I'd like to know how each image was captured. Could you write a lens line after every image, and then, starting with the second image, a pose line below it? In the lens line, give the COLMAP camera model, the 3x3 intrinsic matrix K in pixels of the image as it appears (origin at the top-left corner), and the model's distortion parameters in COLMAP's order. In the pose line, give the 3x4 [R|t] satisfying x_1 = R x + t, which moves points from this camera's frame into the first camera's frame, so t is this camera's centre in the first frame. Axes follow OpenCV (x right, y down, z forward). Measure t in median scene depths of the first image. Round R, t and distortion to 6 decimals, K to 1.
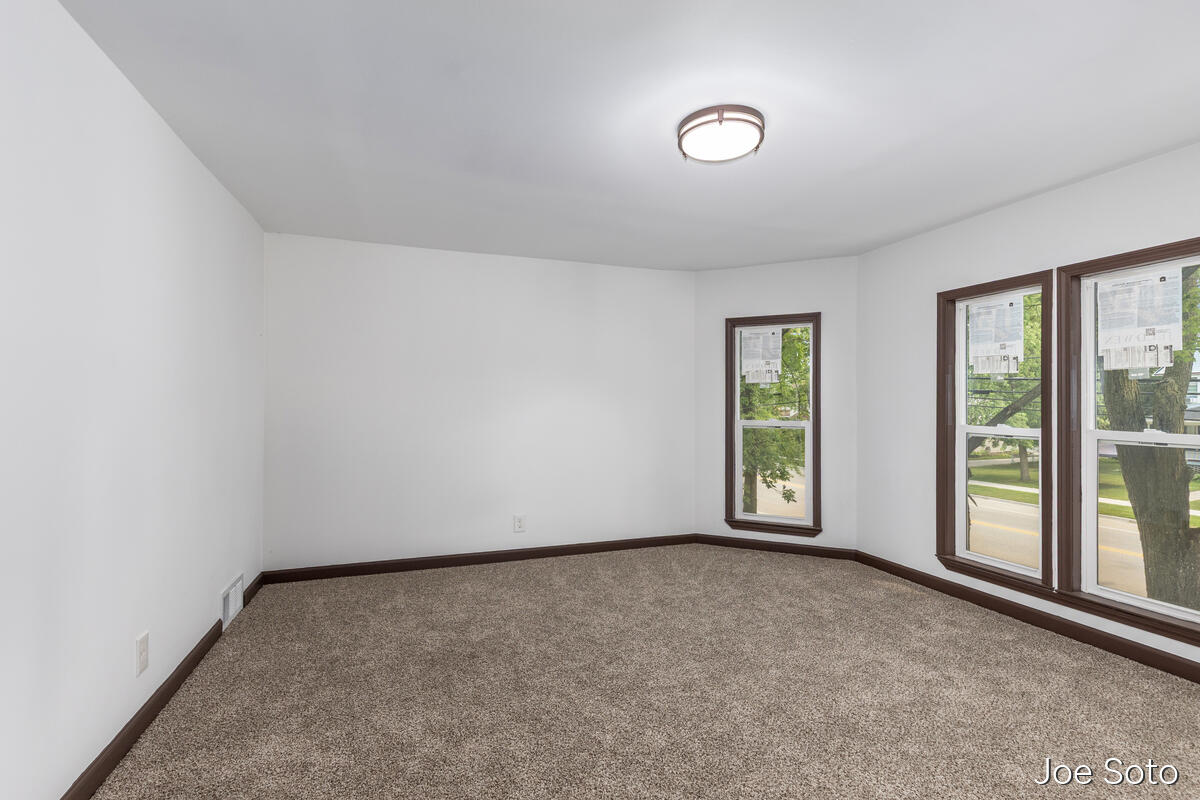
lens RADIAL K [[555.2, 0, 605.6], [0, 555.2, 397.3], [0, 0, 1]] dist [0.013679, -0.001487]
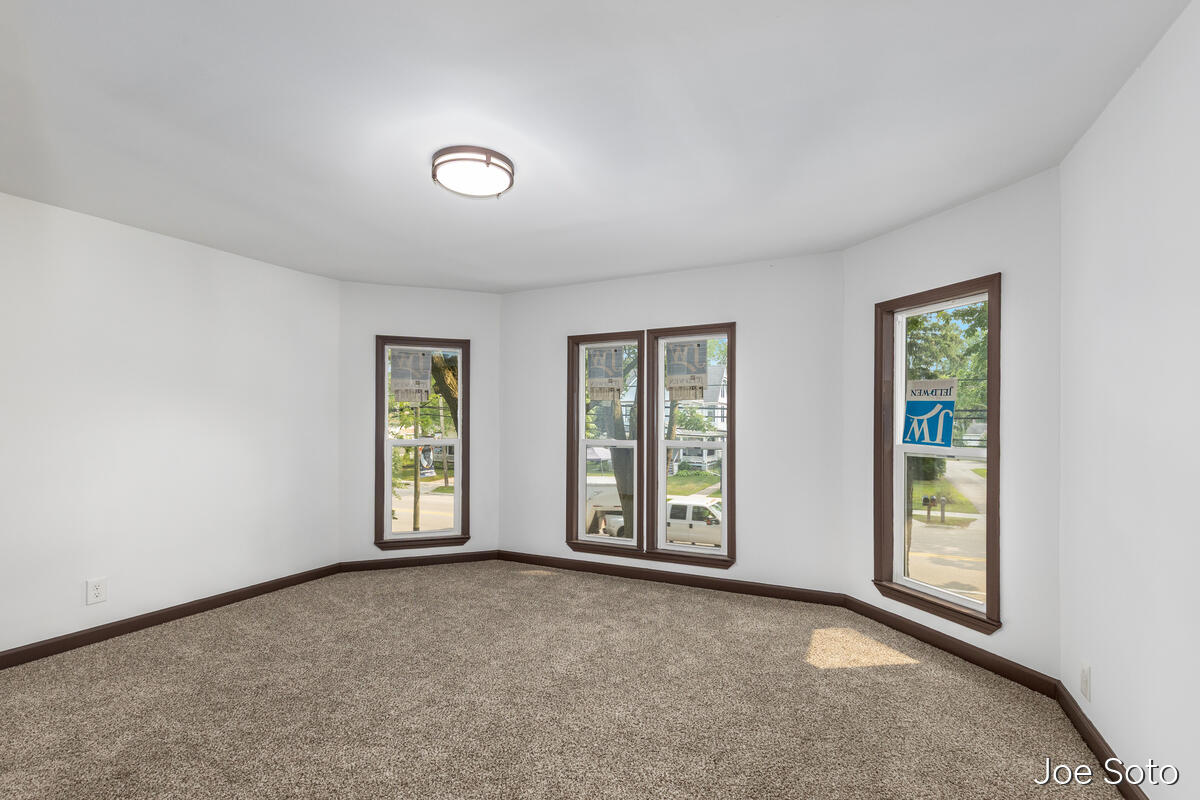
lens RADIAL K [[550.0, 0, 607.4], [0, 550.0, 417.7], [0, 0, 1]] dist [0.016497, -0.001059]
pose [[0.718242, 0.005343, 0.695773, -0.220747], [-0.008037, 0.999968, 0.000617, -0.001368], [-0.695747, -0.006035, 0.718262, 0.036249]]
